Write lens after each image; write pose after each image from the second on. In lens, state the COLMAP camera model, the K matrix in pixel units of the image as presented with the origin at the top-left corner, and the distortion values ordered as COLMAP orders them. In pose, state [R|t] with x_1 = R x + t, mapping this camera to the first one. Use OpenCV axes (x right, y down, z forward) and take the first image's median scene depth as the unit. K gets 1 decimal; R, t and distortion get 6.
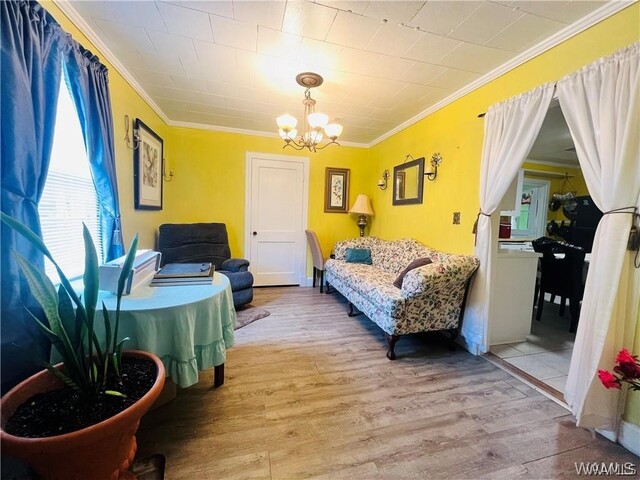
lens RADIAL K [[256.9, 0, 317.2], [0, 256.9, 239.6], [0, 0, 1]] dist [-0.003149, 0.001012]
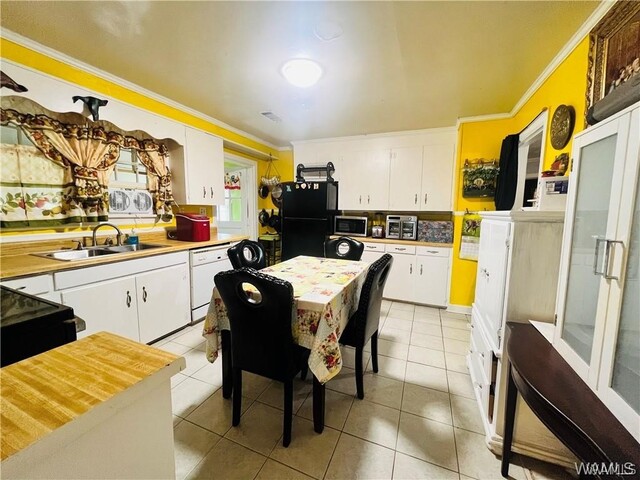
lens RADIAL K [[256.9, 0, 319.9], [0, 256.9, 234.1], [0, 0, 1]] dist [-0.003149, 0.001012]
pose [[0.607289, -0.101874, 0.787922, 0.352869], [0.074864, 0.994670, 0.070904, -0.039272], [-0.790946, 0.015928, 0.611679, 0.331433]]
